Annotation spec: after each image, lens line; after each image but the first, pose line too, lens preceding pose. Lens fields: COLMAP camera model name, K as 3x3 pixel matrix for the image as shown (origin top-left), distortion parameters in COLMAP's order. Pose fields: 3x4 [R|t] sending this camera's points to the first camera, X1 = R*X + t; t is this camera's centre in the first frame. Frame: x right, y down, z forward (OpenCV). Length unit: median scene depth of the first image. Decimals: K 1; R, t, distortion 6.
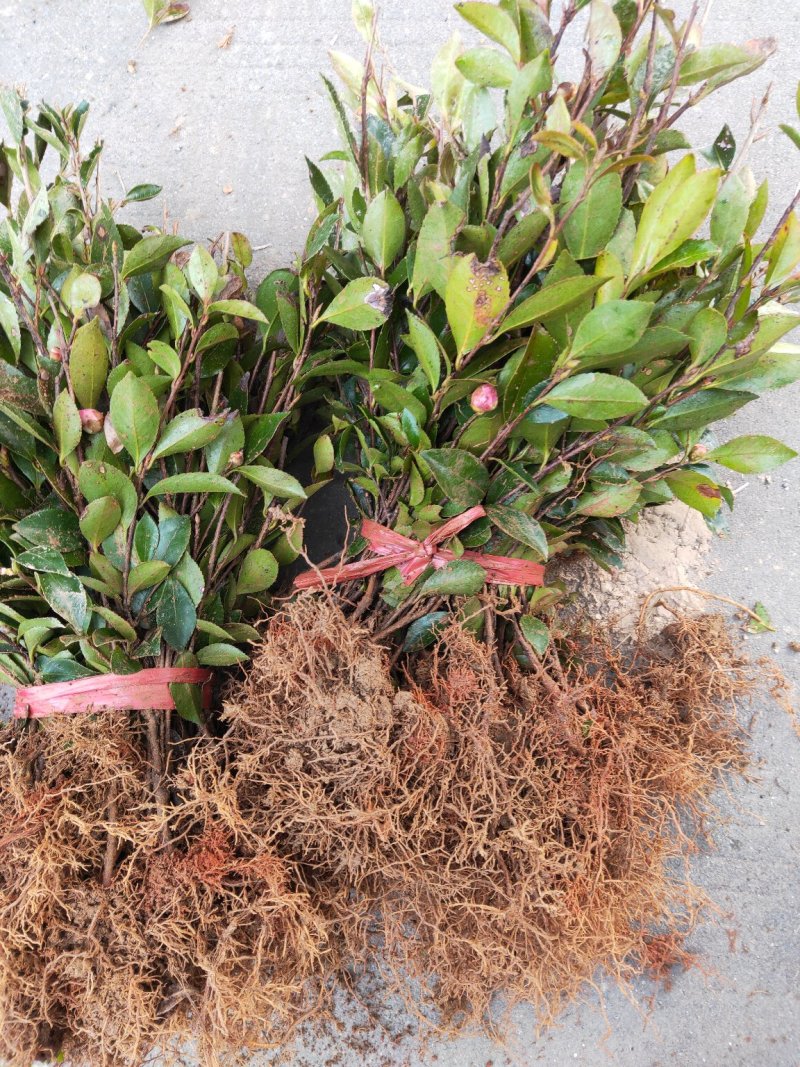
lens RADIAL K [[425.6, 0, 400.1], [0, 425.6, 557.2], [0, 0, 1]] dist [0.009765, -0.000238]
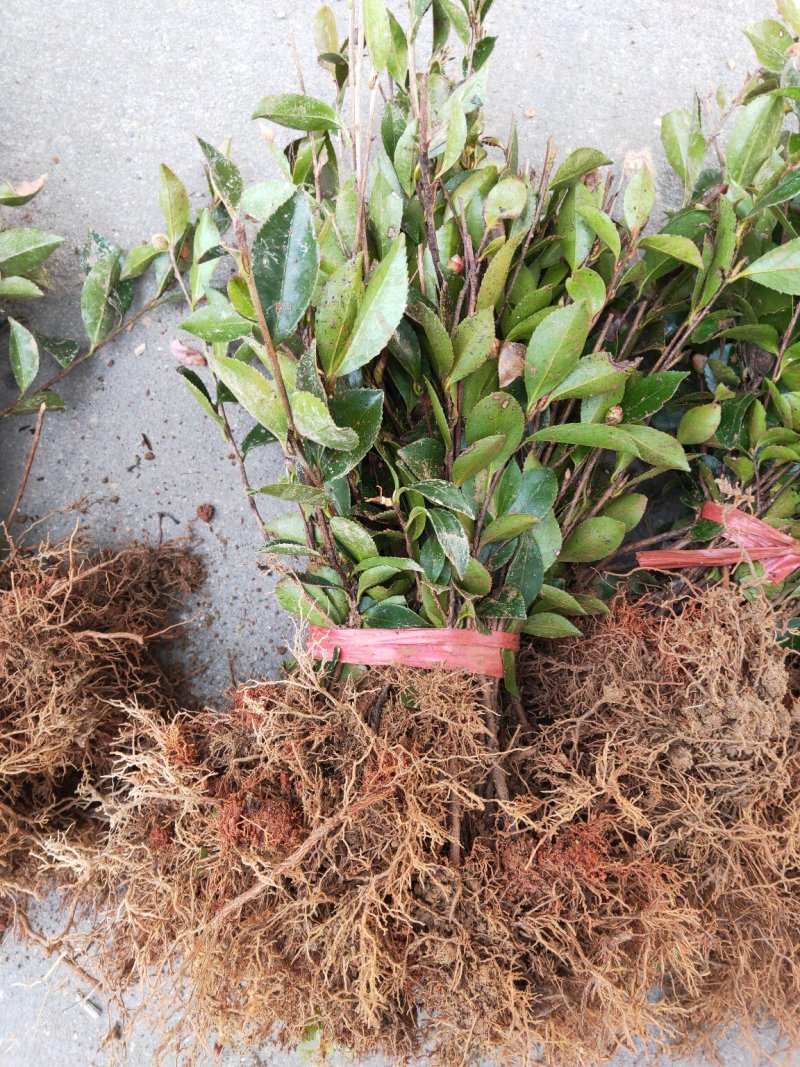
lens RADIAL K [[432.7, 0, 400.0], [0, 432.7, 533.5], [0, 0, 1]] dist [0.008183, -0.000985]
pose [[0.987076, 0.158226, 0.025414, -0.857213], [-0.158723, 0.987142, 0.018899, 0.074485], [-0.022097, -0.022688, 0.999498, 0.099175]]
